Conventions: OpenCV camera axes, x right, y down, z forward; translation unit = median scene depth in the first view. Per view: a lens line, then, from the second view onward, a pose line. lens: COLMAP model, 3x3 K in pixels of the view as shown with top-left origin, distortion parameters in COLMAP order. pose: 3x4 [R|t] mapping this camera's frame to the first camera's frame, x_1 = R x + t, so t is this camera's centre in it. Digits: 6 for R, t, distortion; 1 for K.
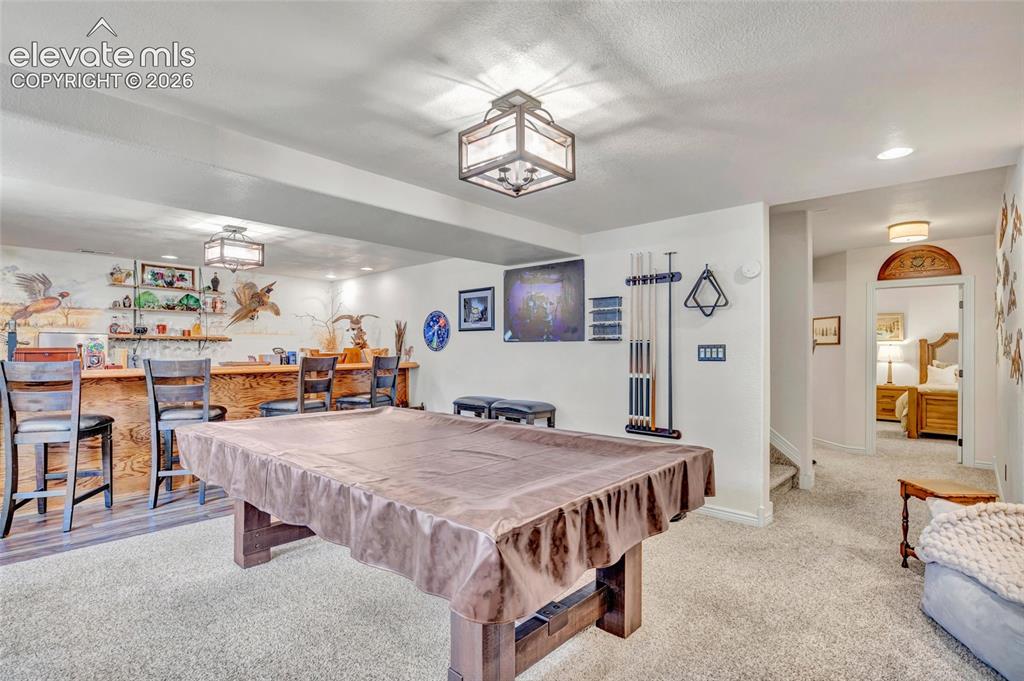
lens RADIAL K [[509.6, 0, 512.3], [0, 509.6, 343.4], [0, 0, 1]] dist [0.000698, 0.000090]
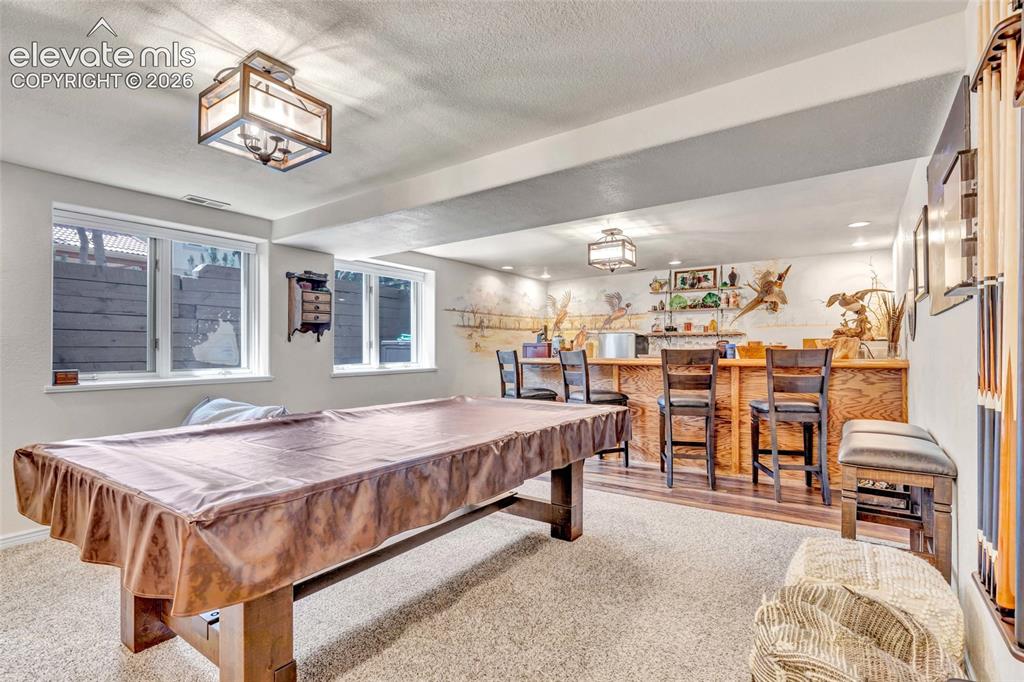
lens RADIAL K [[488.5, 0, 512.3], [0, 488.5, 348.8], [0, 0, 1]] dist [-0.019516, -0.000102]
pose [[0.113537, -0.005267, -0.993520, 0.345242], [0.013640, 0.999900, -0.003742, 0.020019], [0.993440, -0.013127, 0.113597, 0.494064]]
